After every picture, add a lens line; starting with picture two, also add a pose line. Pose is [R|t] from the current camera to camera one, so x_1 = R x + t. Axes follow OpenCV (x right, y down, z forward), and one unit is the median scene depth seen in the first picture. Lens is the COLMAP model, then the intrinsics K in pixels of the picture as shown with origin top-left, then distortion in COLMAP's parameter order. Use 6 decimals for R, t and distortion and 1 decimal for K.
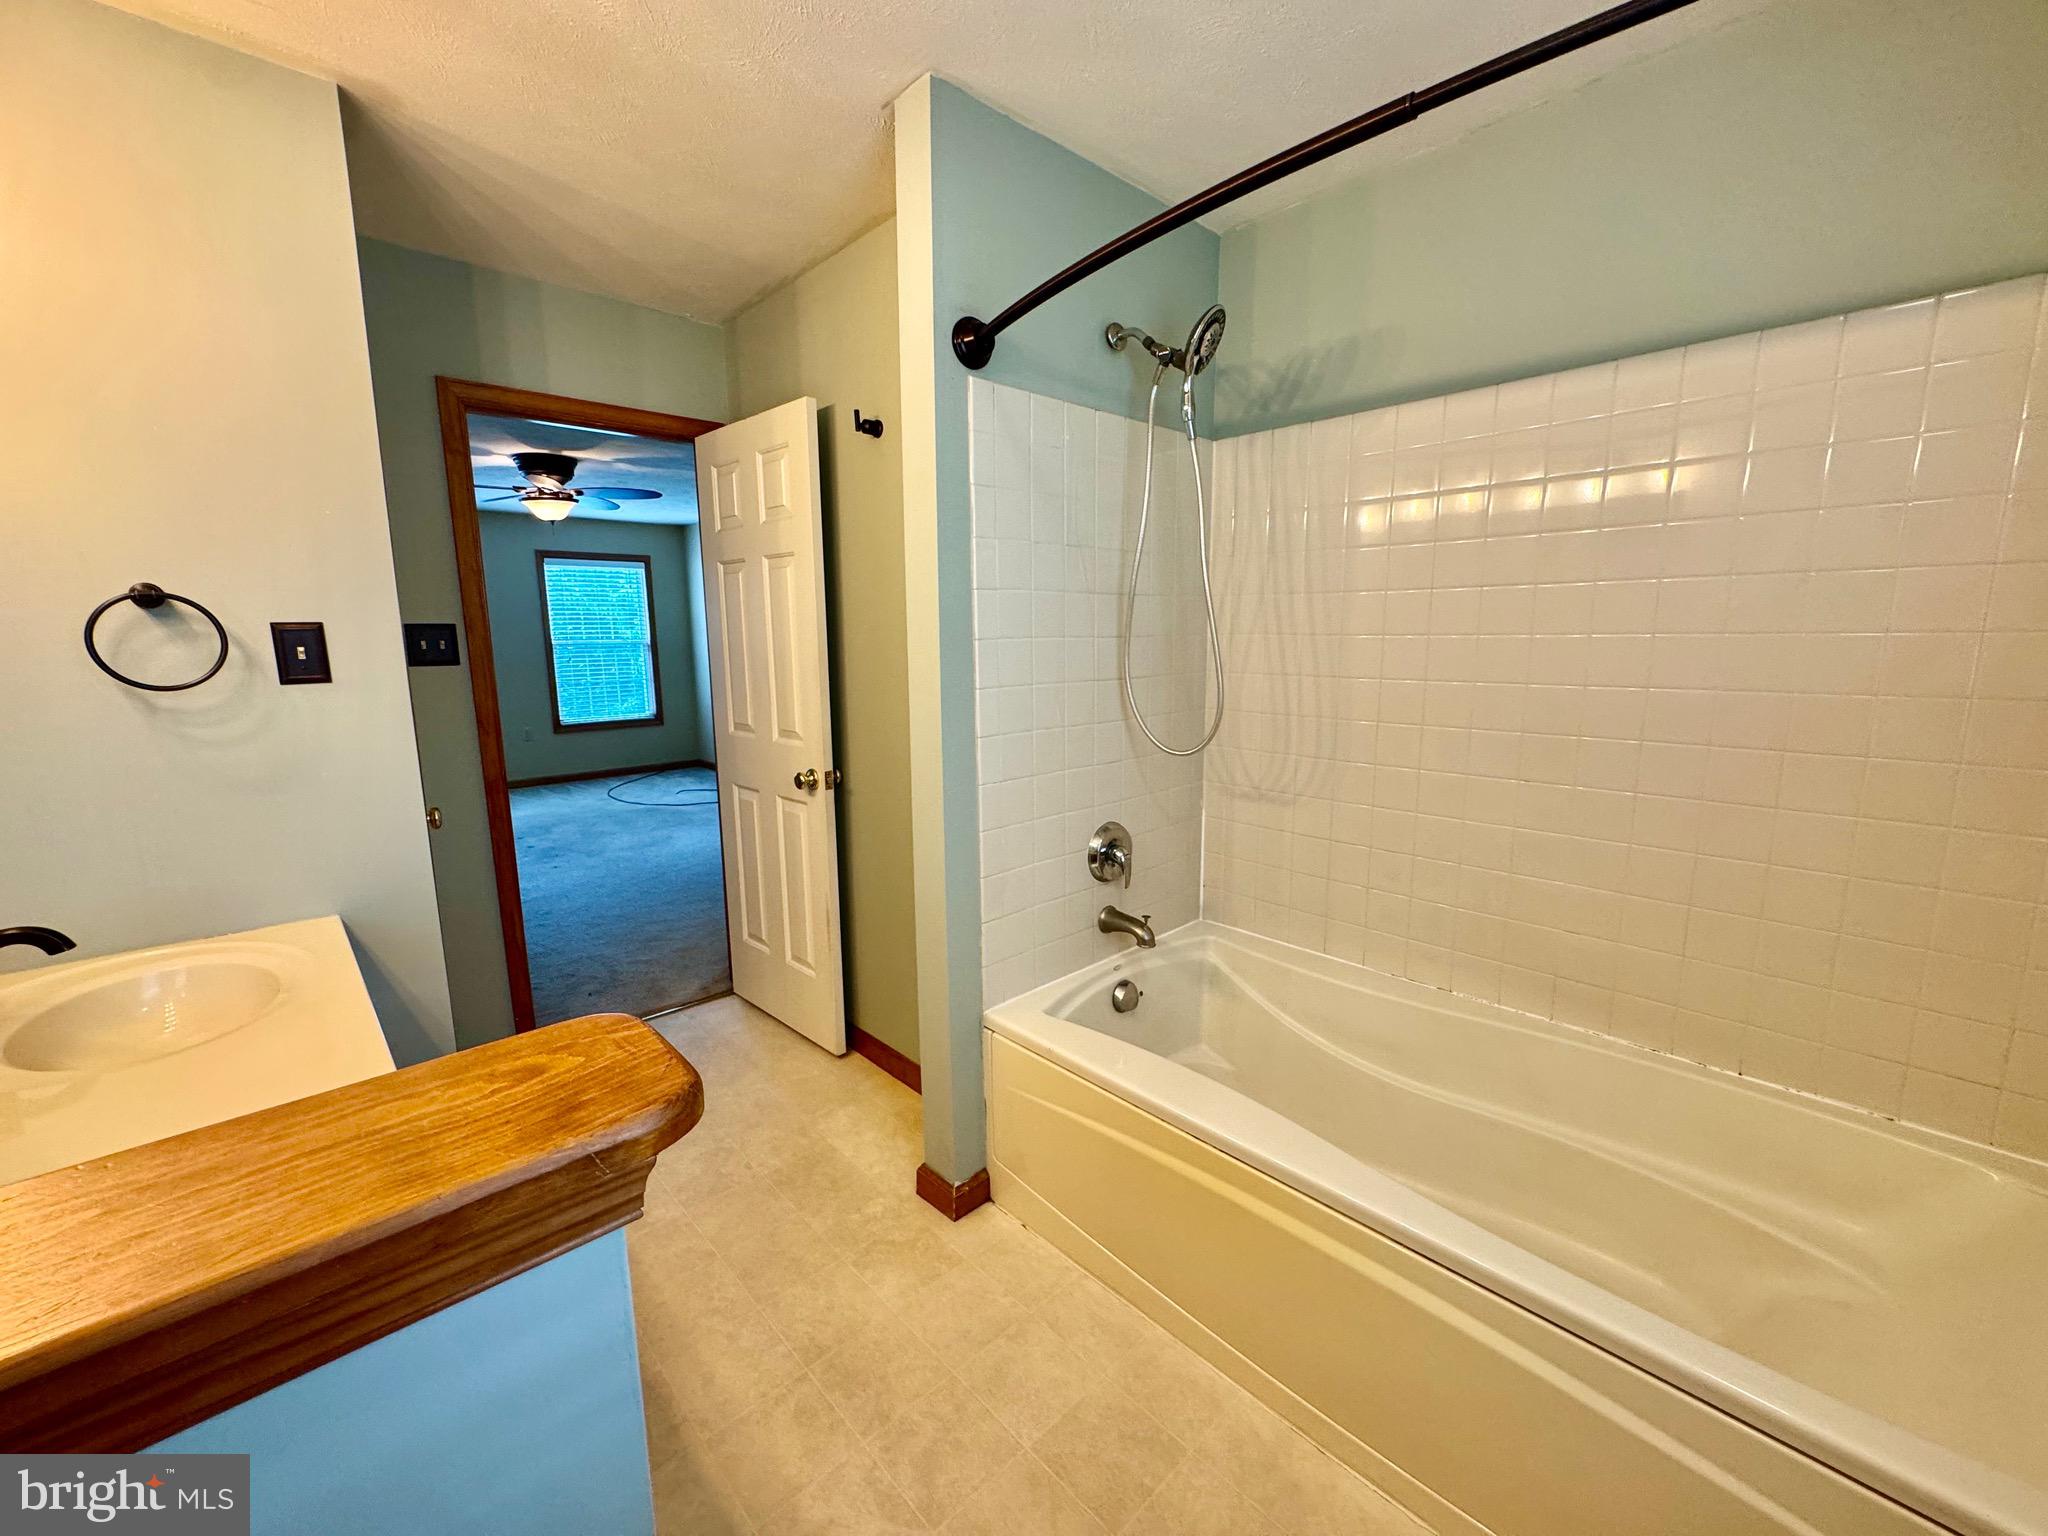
lens RADIAL K [[822.7, 0, 1028.7], [0, 822.7, 768.5], [0, 0, 1]] dist [-0.000213, -0.000577]
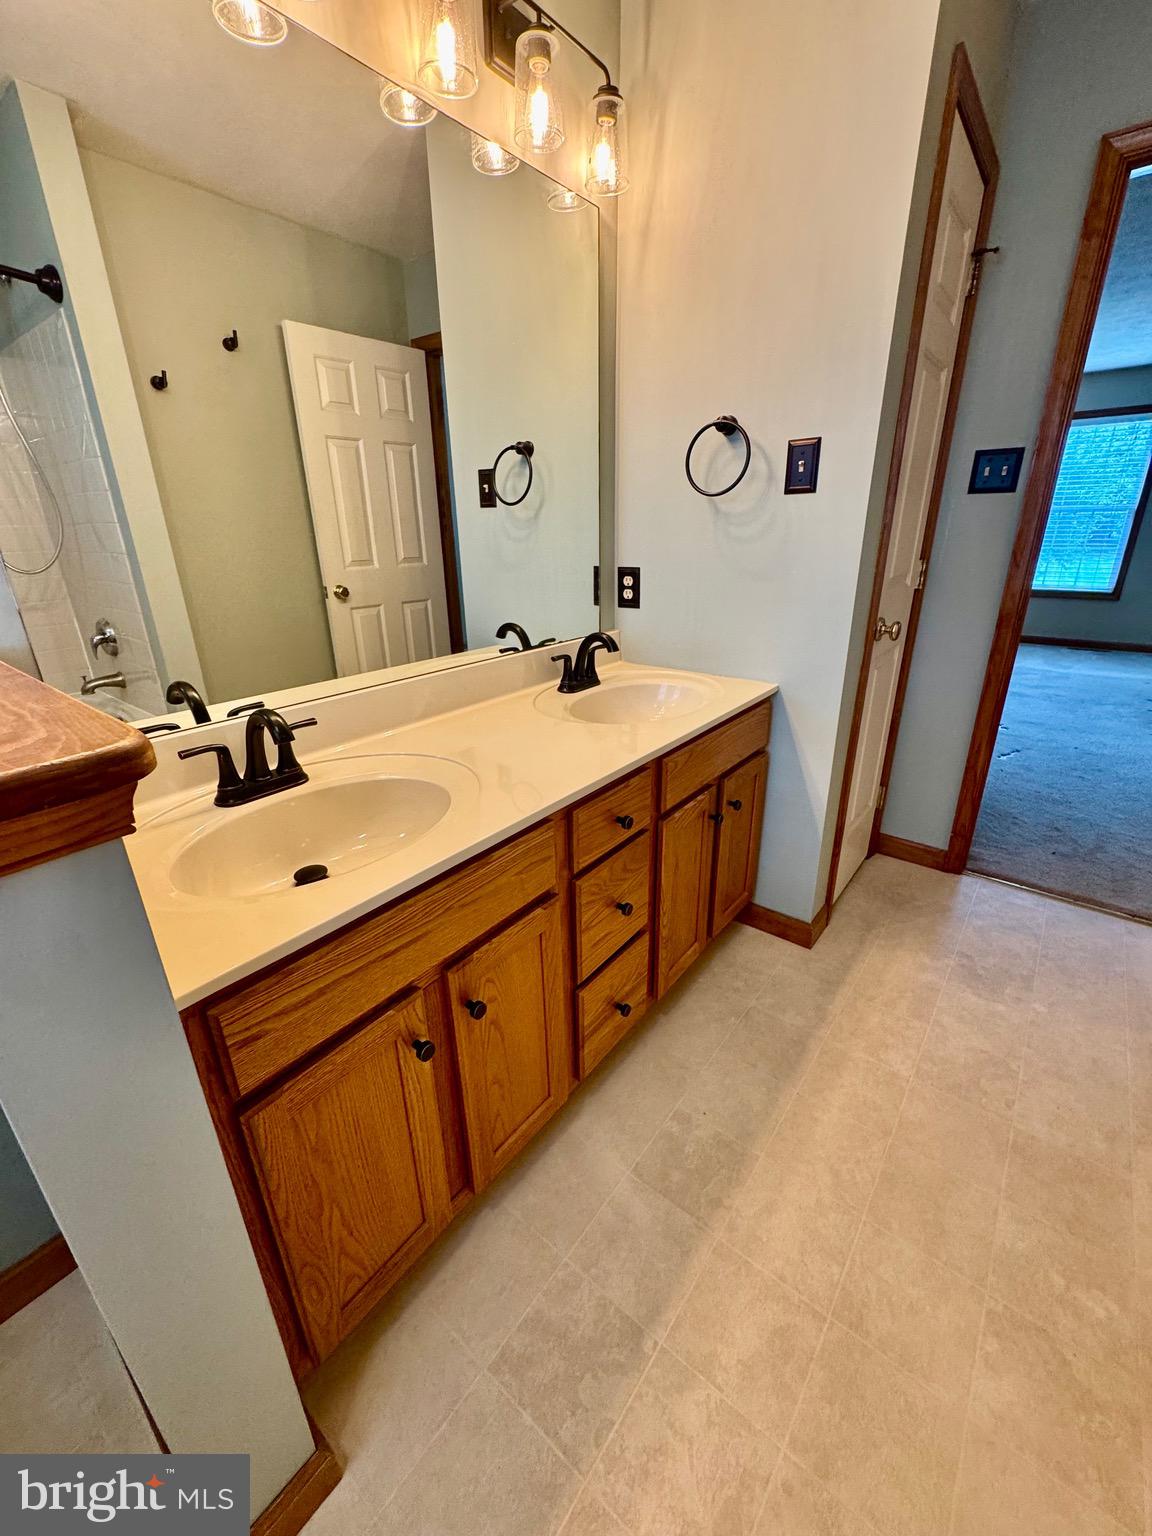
lens RADIAL K [[617.0, 0, 576.0], [0, 617.0, 768.0], [0, 0, 1]] dist [-0.000213, -0.000577]
pose [[0.137815, 0.364116, -0.921101, 0.076213], [-0.144802, 0.927390, 0.344936, 0.006246], [0.979816, 0.085839, 0.180533, 0.531999]]
